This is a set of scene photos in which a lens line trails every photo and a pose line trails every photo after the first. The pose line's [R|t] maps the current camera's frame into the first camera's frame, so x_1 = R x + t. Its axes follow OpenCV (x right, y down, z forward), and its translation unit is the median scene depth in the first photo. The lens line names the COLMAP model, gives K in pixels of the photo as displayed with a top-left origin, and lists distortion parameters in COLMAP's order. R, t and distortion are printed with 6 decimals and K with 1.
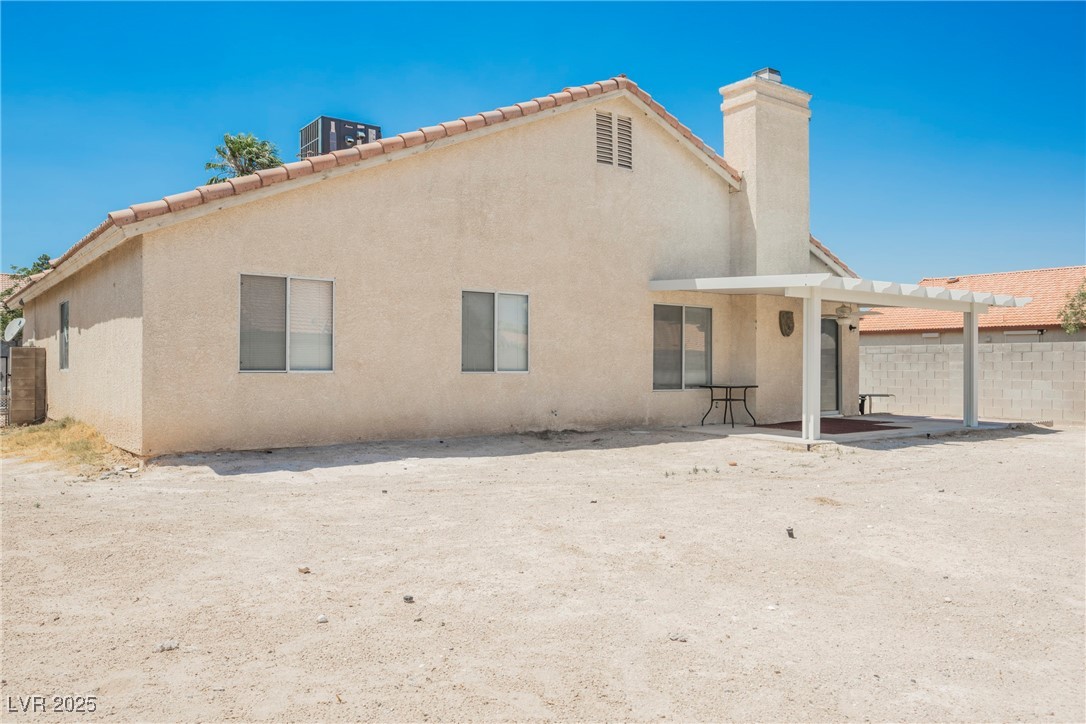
lens RADIAL K [[826.4, 0, 543.0], [0, 826.4, 362.0], [0, 0, 1]] dist [-0.002259, 0.003922]
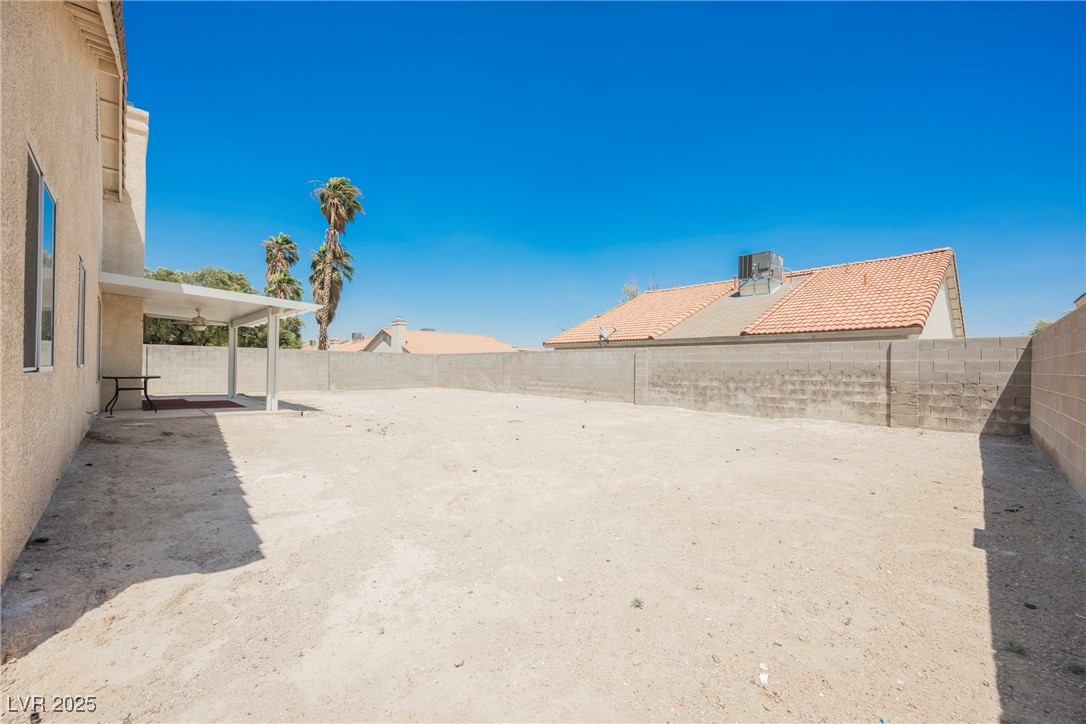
lens RADIAL K [[421.0, 0, 544.2], [0, 421.0, 361.7], [0, 0, 1]] dist [-0.001242, -0.000076]
pose [[-0.130070, 0.006698, 0.991482, -0.429922], [-0.021998, 0.999712, -0.009640, 0.001624], [-0.991261, -0.023065, -0.129885, 0.524251]]
